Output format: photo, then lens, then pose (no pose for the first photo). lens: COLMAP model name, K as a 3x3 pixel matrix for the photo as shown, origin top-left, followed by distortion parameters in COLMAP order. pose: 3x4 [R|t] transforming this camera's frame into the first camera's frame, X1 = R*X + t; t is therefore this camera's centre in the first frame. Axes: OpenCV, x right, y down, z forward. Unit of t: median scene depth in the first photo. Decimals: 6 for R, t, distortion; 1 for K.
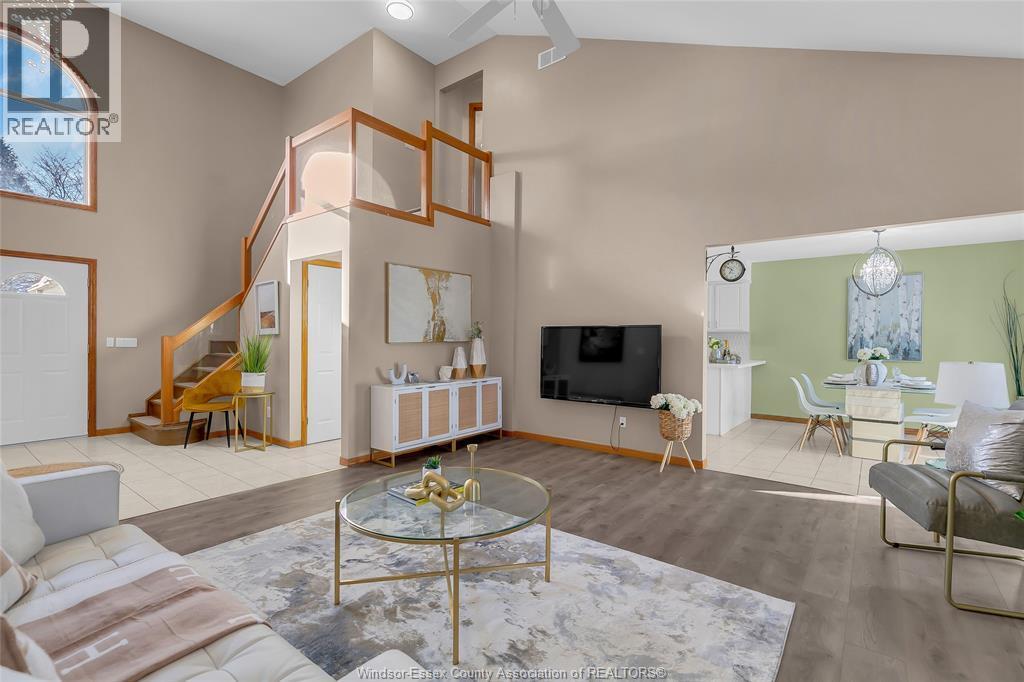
lens RADIAL K [[464.7, 0, 516.8], [0, 464.7, 343.1], [0, 0, 1]] dist [-0.000303, -0.000034]
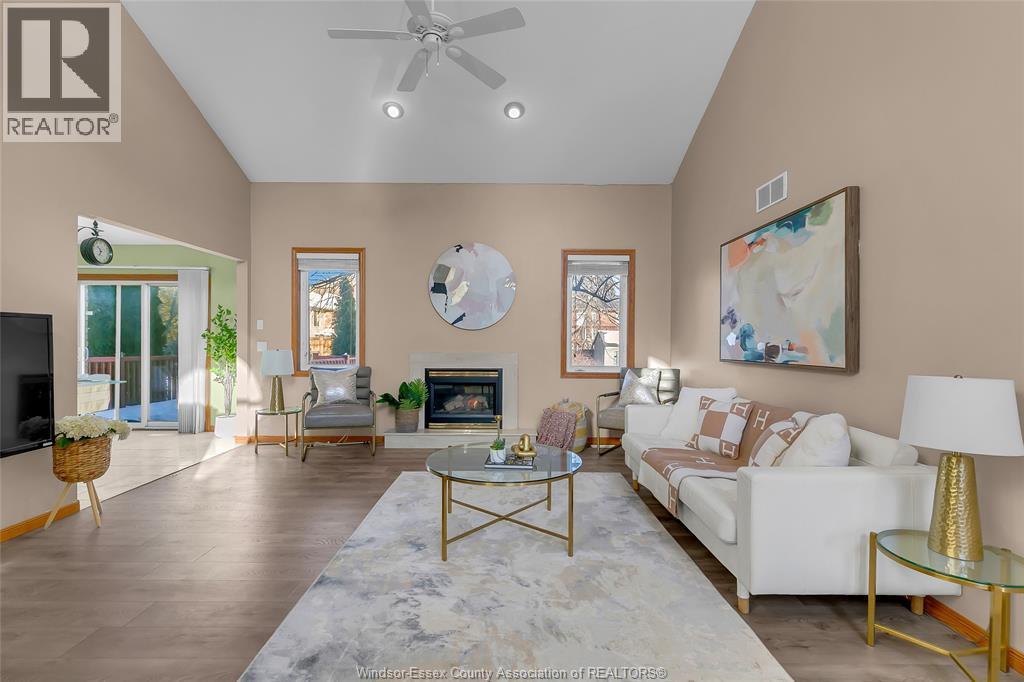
lens RADIAL K [[469.0, 0, 508.1], [0, 469.0, 333.8], [0, 0, 1]] dist [0.001335, 0.000182]
pose [[-0.613406, -0.006427, 0.789741, -0.899078], [-0.003929, 0.999979, 0.005087, -0.028467], [-0.789758, 0.000017, -0.613419, 1.345485]]
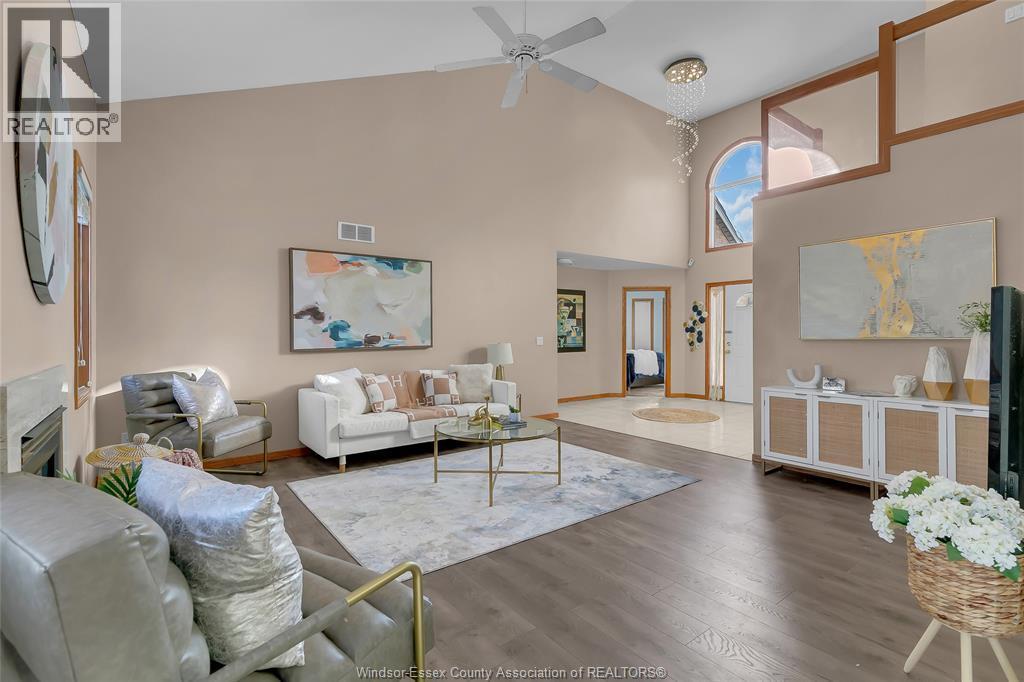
lens RADIAL K [[469.0, 0, 508.1], [0, 469.0, 333.8], [0, 0, 1]] dist [0.001335, 0.000182]
pose [[-0.265542, -0.012665, -0.964016, 1.102616], [-0.009714, 0.999898, -0.010461, 0.006811], [0.964050, 0.006587, -0.265638, 1.105508]]
